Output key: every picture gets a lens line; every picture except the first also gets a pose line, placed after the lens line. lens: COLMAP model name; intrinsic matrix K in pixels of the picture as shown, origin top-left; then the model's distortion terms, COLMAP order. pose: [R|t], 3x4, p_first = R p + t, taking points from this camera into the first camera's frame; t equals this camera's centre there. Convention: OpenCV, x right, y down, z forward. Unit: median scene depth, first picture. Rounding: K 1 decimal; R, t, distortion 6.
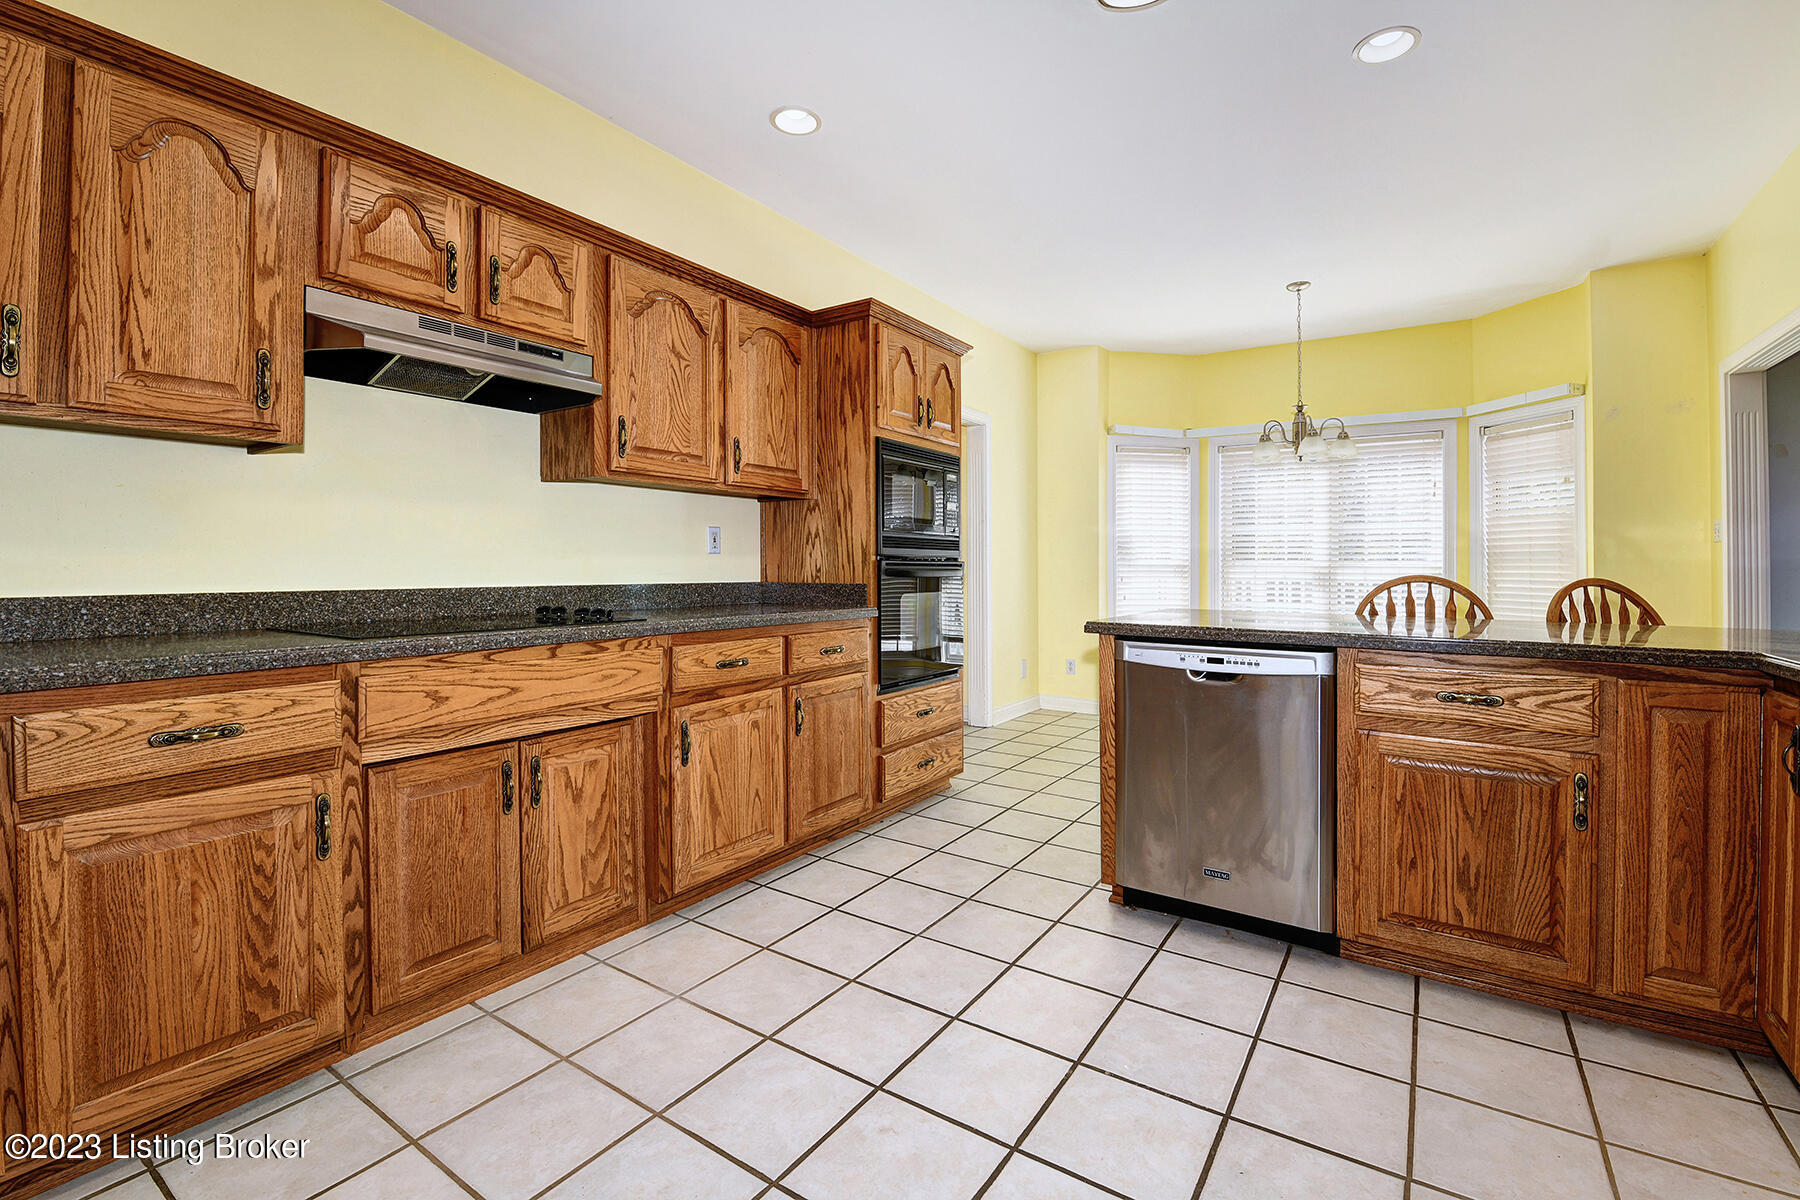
lens RADIAL K [[797.6, 0, 912.8], [0, 797.6, 588.1], [0, 0, 1]] dist [-0.004675, -0.008391]
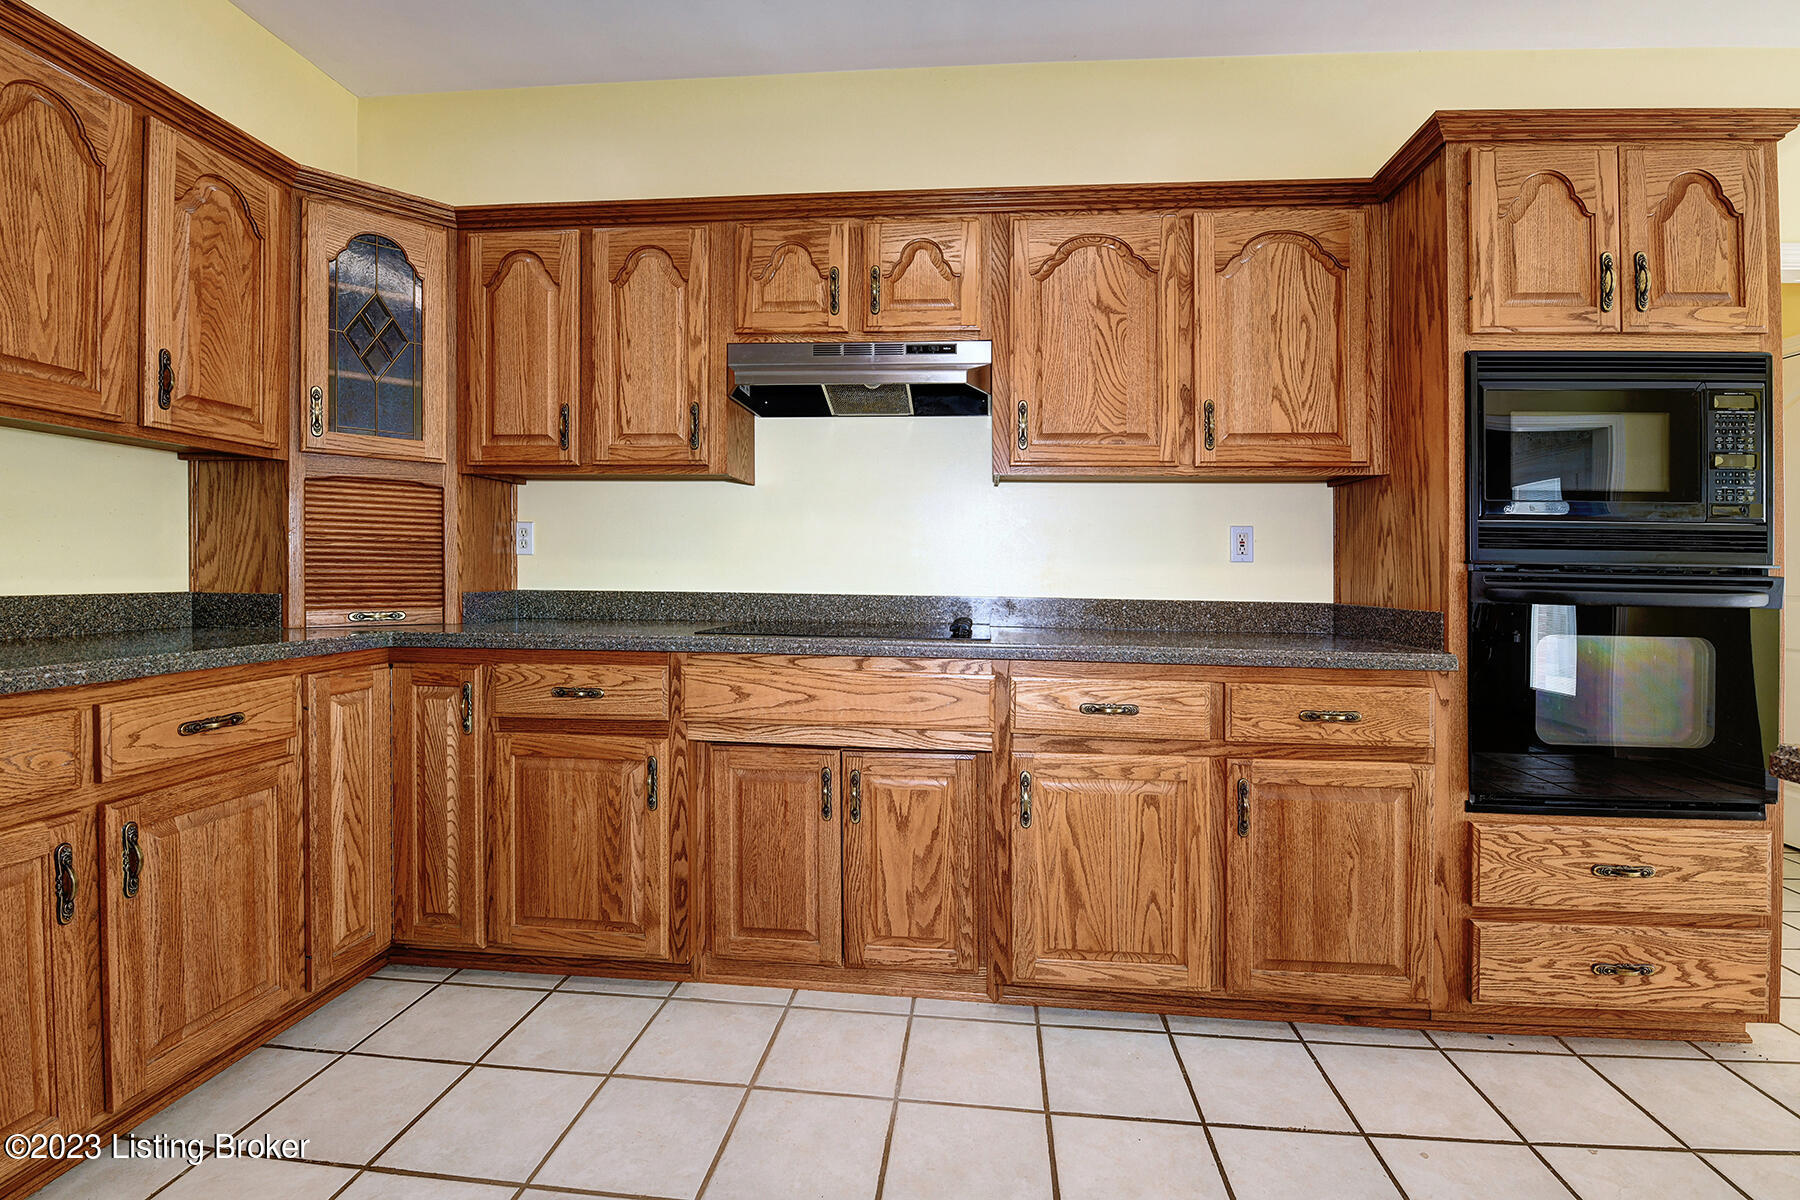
lens RADIAL K [[797.6, 0, 919.1], [0, 797.6, 591.1], [0, 0, 1]] dist [-0.004675, -0.008391]
pose [[0.466204, 0.026684, -0.884275, 0.324343], [-0.036655, 0.999269, 0.010829, -0.015631], [0.883918, 0.027364, 0.466842, 0.474354]]
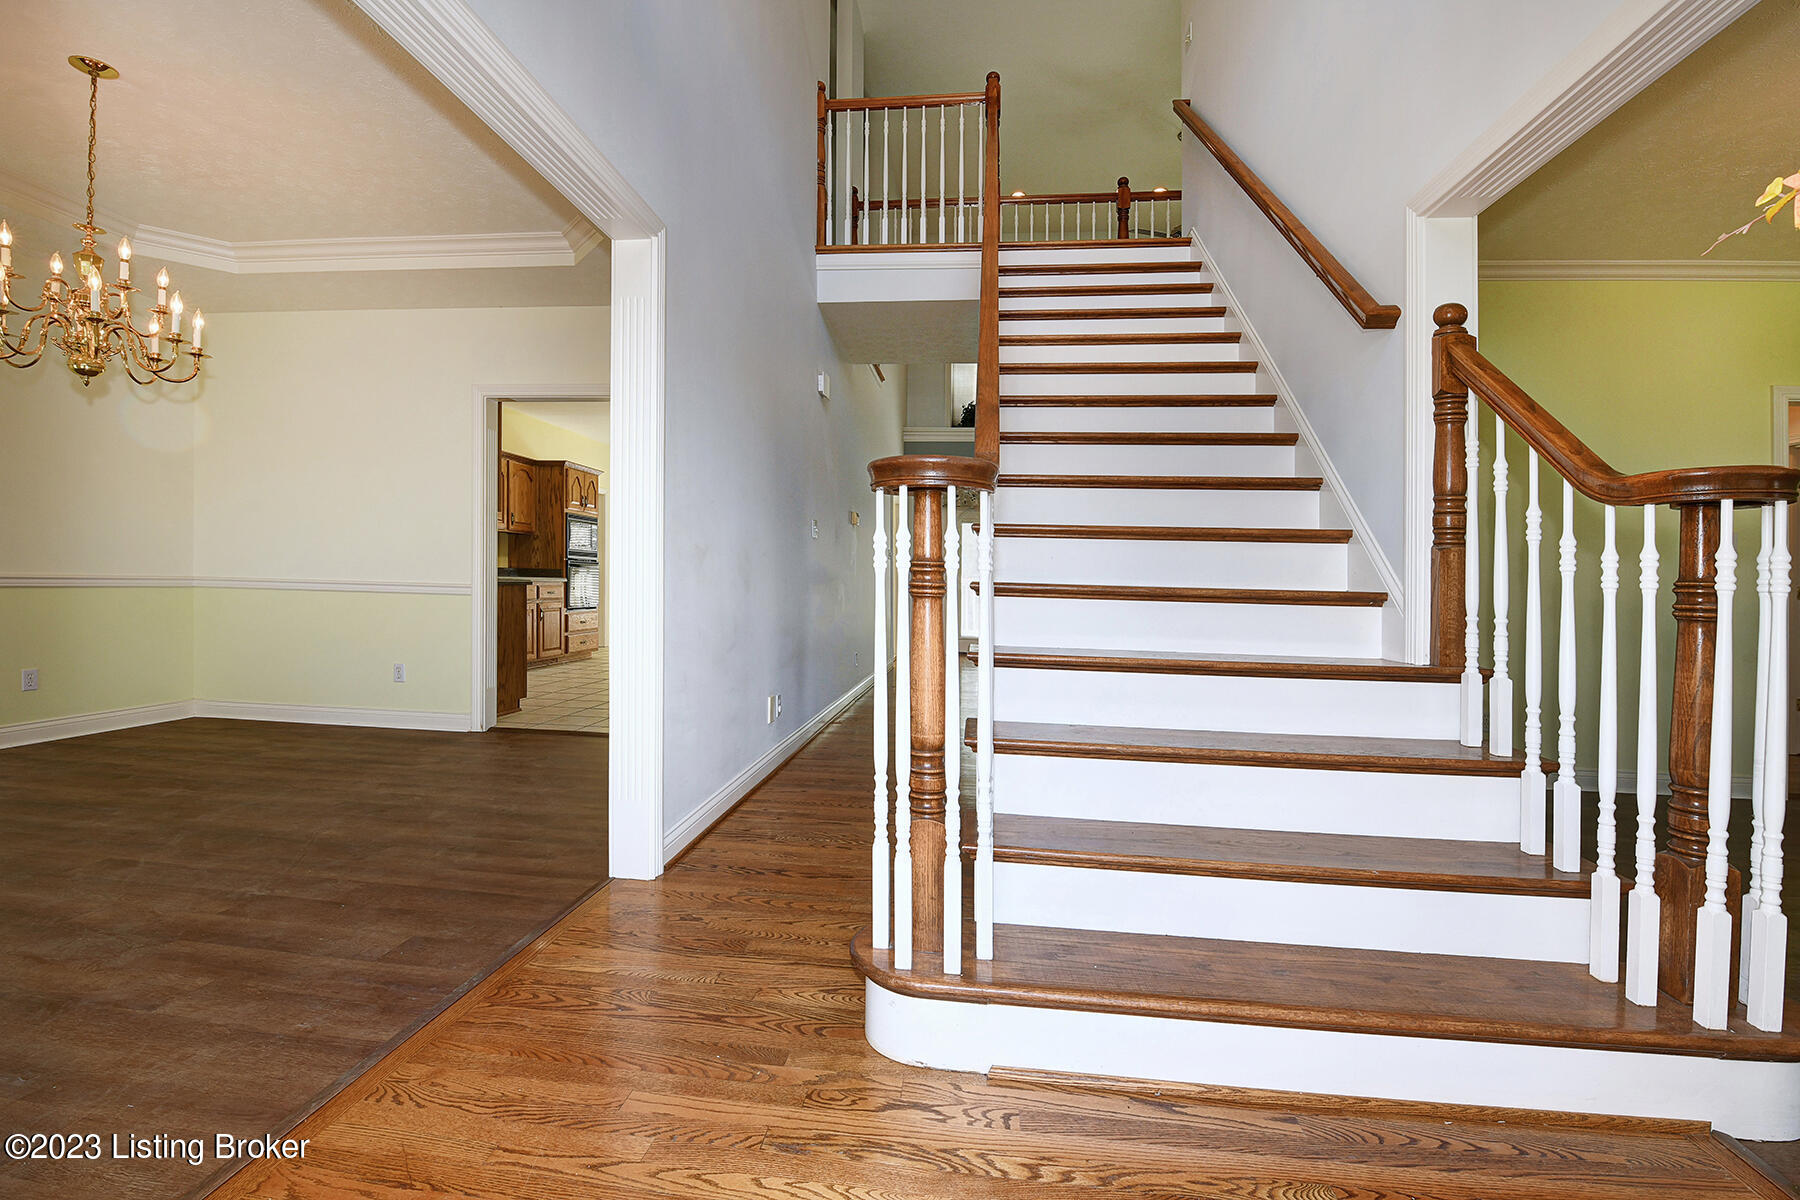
lens RADIAL K [[827.6, 0, 903.5], [0, 827.6, 591.9], [0, 0, 1]] dist [-0.017397, -0.004197]
pose [[0.894744, 0.003257, 0.446569, -0.311076], [-0.000195, 0.999976, -0.006903, 0.104273], [-0.446580, 0.006089, 0.894723, -2.251758]]
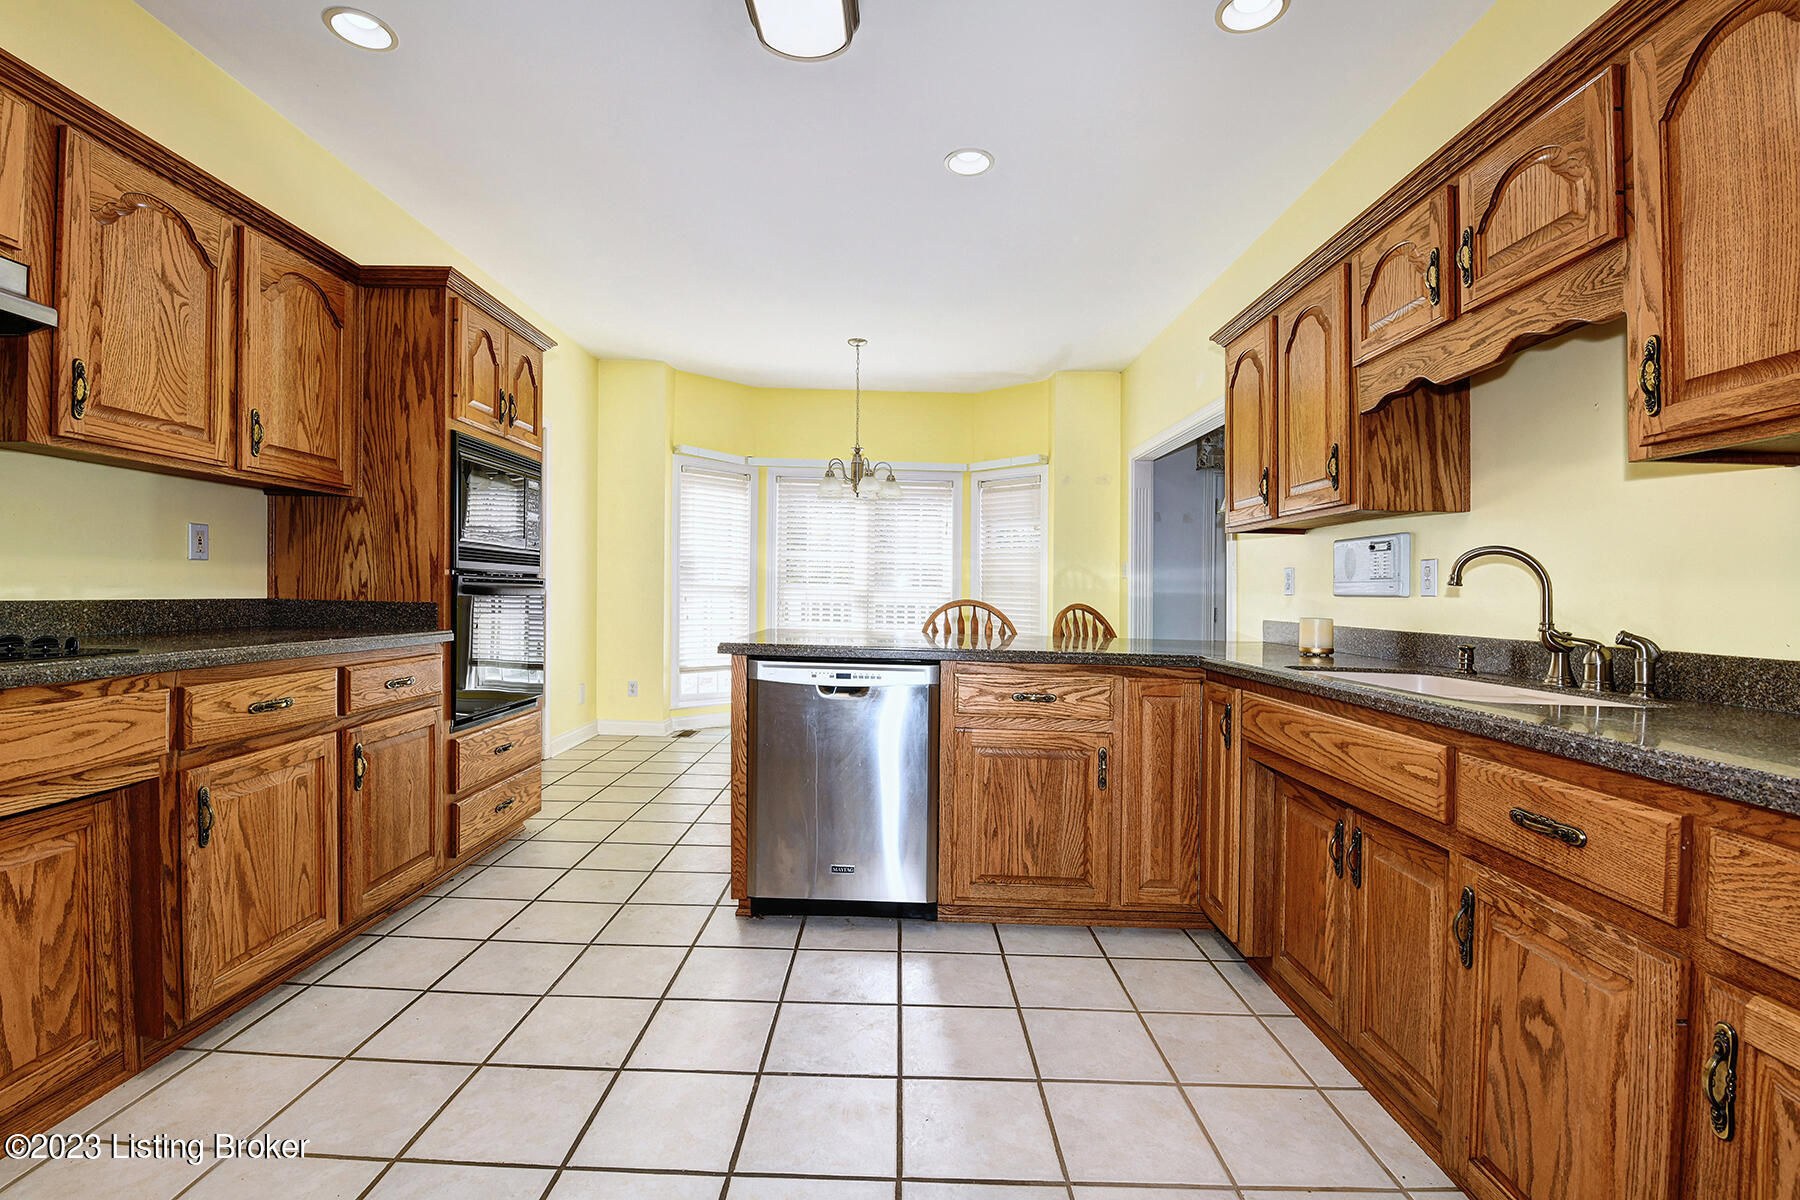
lens RADIAL K [[797.6, 0, 897.8], [0, 797.6, 610.9], [0, 0, 1]] dist [-0.004675, -0.008391]
pose [[0.837398, 0.003341, 0.546583, -0.132066], [-0.005925, 0.999978, 0.002964, -0.002216], [-0.546561, -0.005720, 0.837400, 0.030335]]
